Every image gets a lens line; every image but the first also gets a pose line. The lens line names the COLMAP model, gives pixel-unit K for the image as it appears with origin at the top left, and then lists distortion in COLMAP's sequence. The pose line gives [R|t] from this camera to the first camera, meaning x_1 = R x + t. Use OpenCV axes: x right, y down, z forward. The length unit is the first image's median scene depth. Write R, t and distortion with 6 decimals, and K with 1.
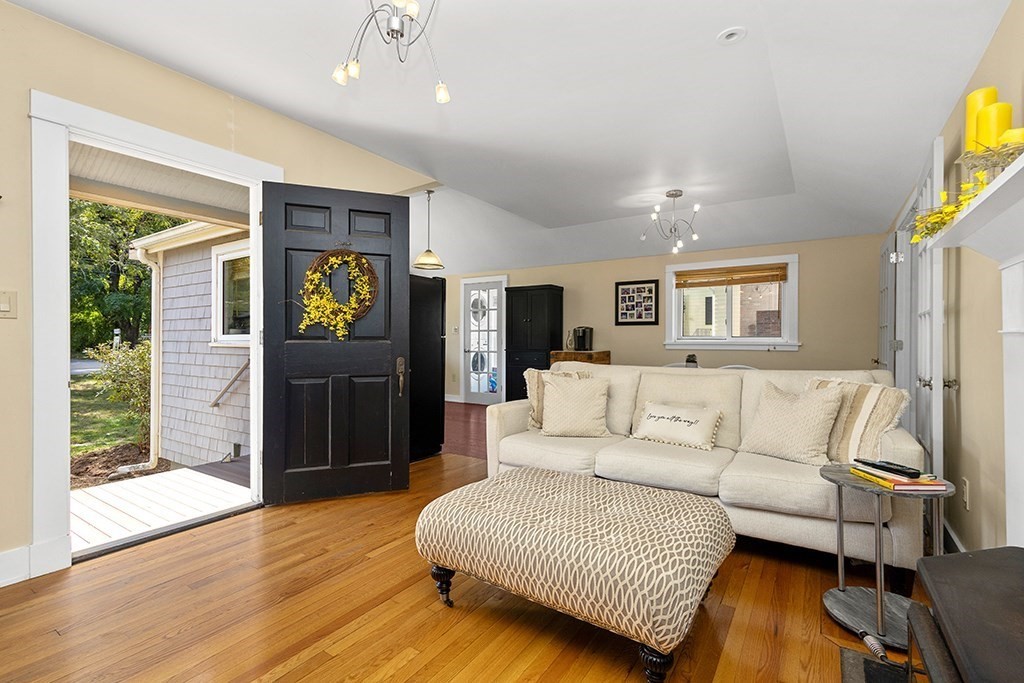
lens RADIAL K [[468.5, 0, 509.1], [0, 468.5, 345.8], [0, 0, 1]] dist [0.012987, -0.003413]
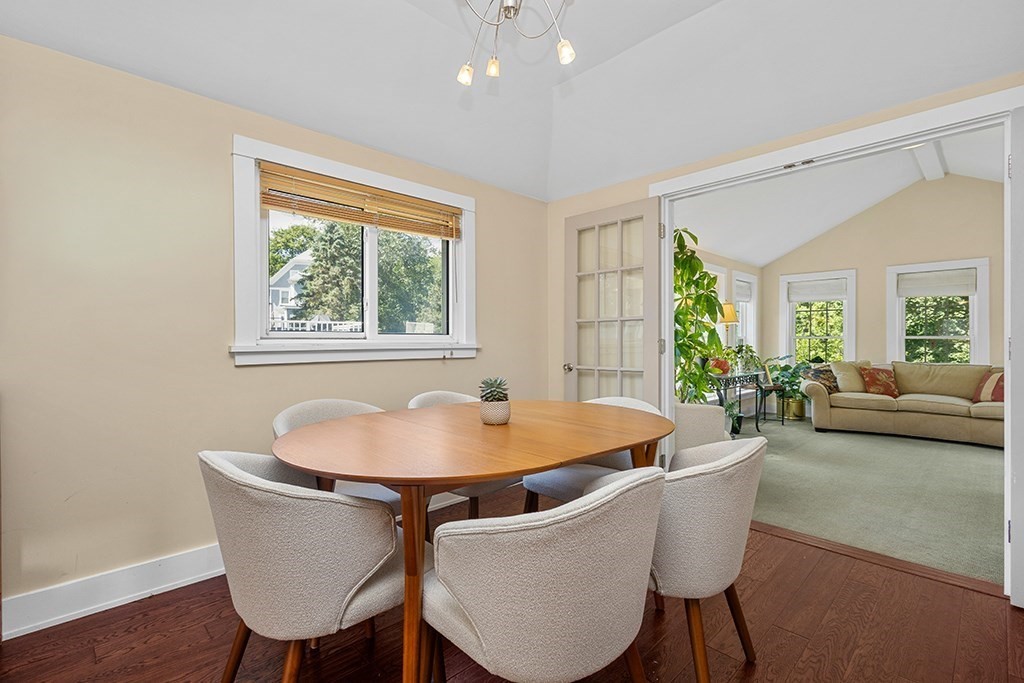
lens RADIAL K [[468.5, 0, 512.4], [0, 468.5, 339.7], [0, 0, 1]] dist [0.012987, -0.003413]
pose [[0.227897, -0.001288, 0.973684, 0.027542], [0.013920, 0.999901, -0.001936, -0.008699], [-0.973586, 0.013995, 0.227892, 0.698739]]
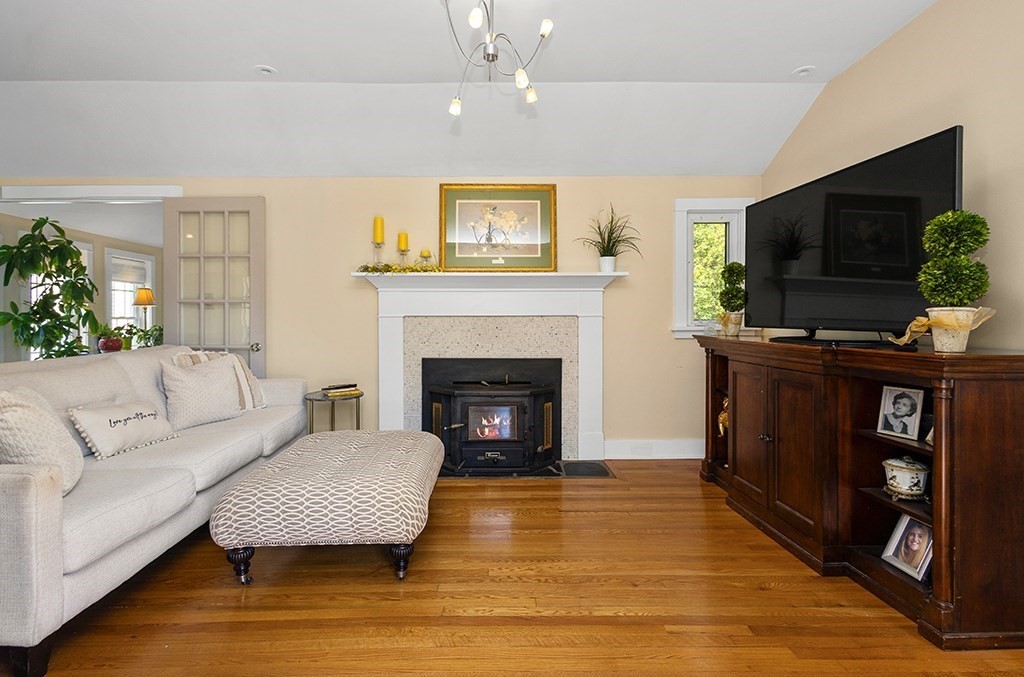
lens RADIAL K [[496.0, 0, 505.8], [0, 496.0, 316.0], [0, 0, 1]] dist [0.014337, -0.002156]
pose [[-0.550104, 0.005802, 0.835076, -0.345254], [0.014367, 0.999894, 0.002517, -0.005885], [-0.834972, 0.013383, -0.550129, 0.436257]]
